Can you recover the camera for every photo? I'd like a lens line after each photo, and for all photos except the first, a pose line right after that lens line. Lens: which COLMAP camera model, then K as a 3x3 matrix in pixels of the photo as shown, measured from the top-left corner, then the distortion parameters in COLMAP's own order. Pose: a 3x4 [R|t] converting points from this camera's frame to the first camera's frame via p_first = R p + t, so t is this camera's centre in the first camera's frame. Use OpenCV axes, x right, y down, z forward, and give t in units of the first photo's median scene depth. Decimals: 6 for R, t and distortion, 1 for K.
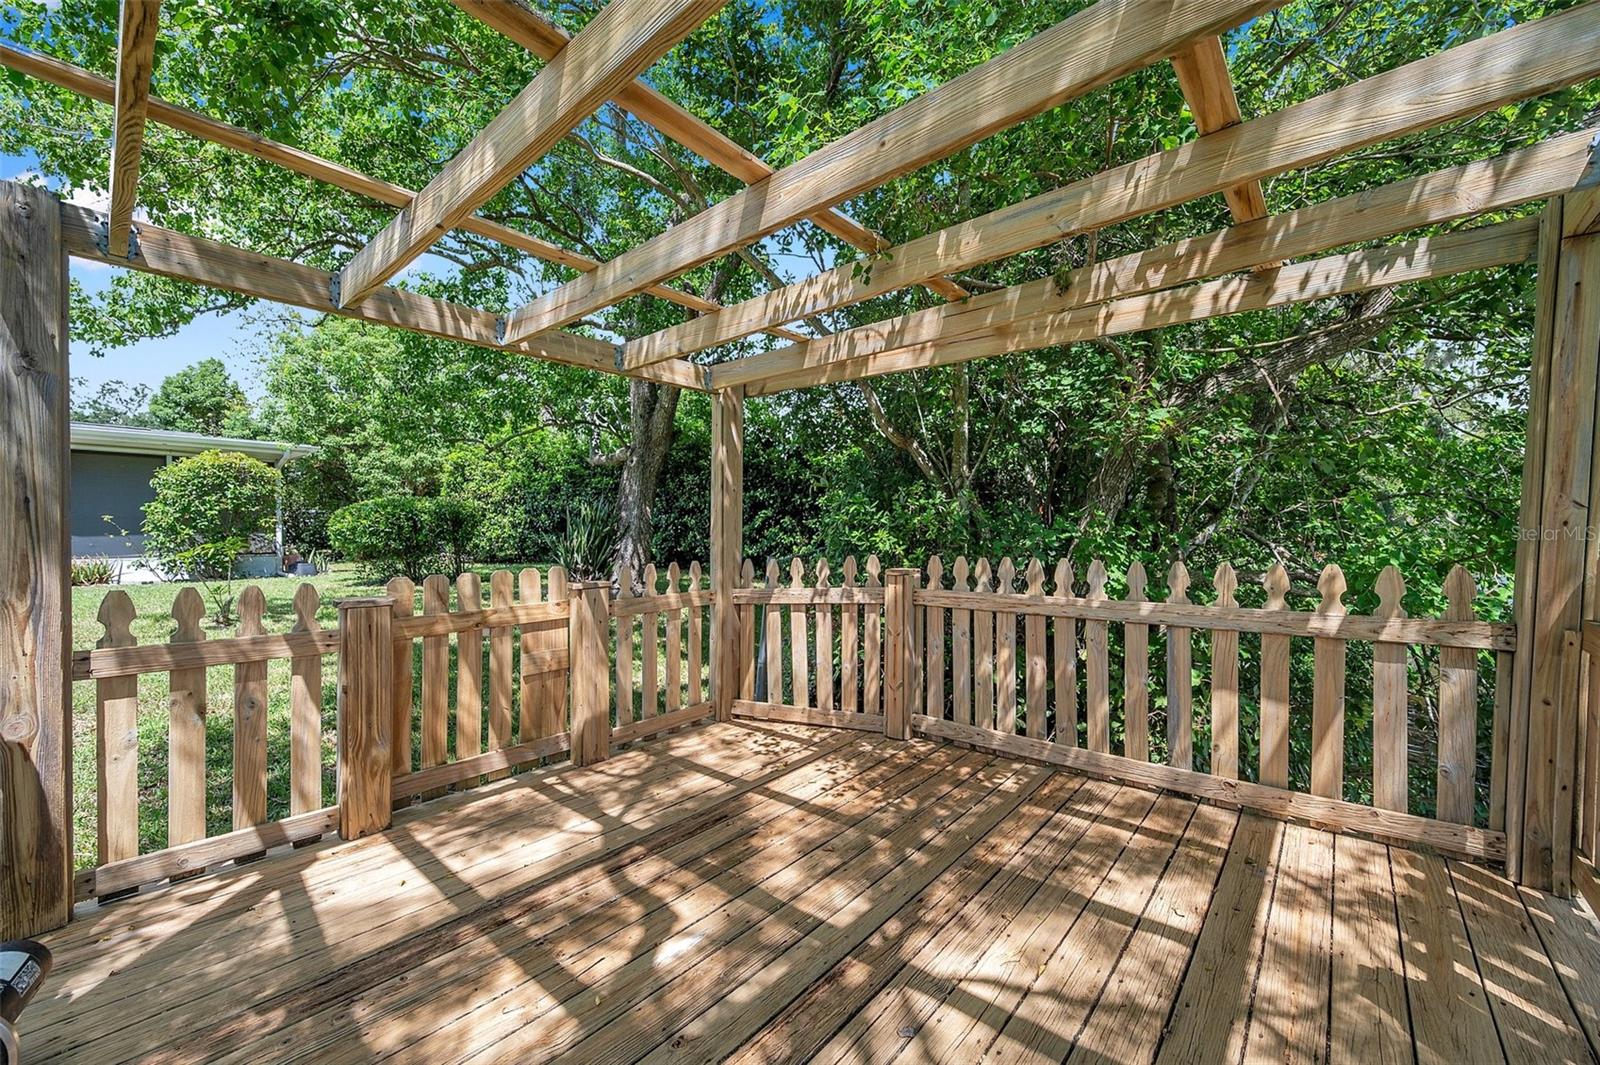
lens RADIAL K [[634.4, 0, 768.9], [0, 634.4, 537.5], [0, 0, 1]] dist [-0.000297, 0.000558]
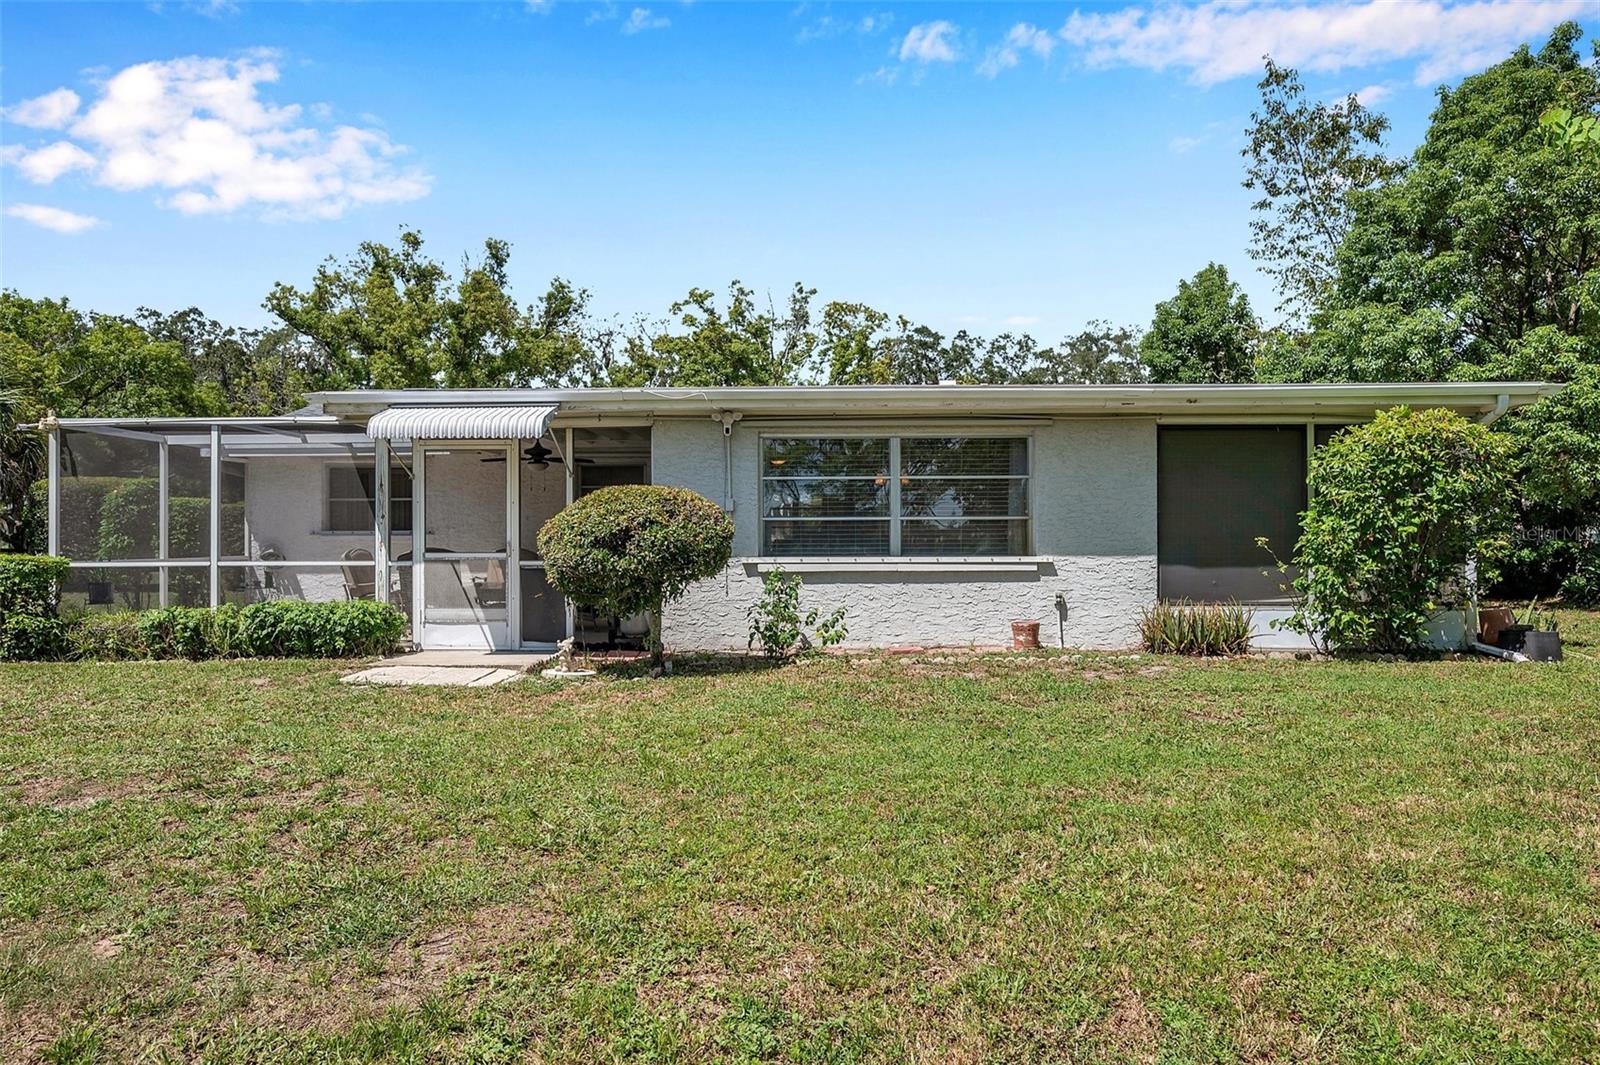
lens RADIAL K [[1089.3, 0, 801.7], [0, 1089.3, 538.5], [0, 0, 1]] dist [0.002863, -0.001784]
pose [[0.552093, 0.014554, -0.833655, -0.390153], [-0.007209, 0.999894, 0.012682, -0.037827], [0.833751, -0.000991, 0.552140, 0.090135]]
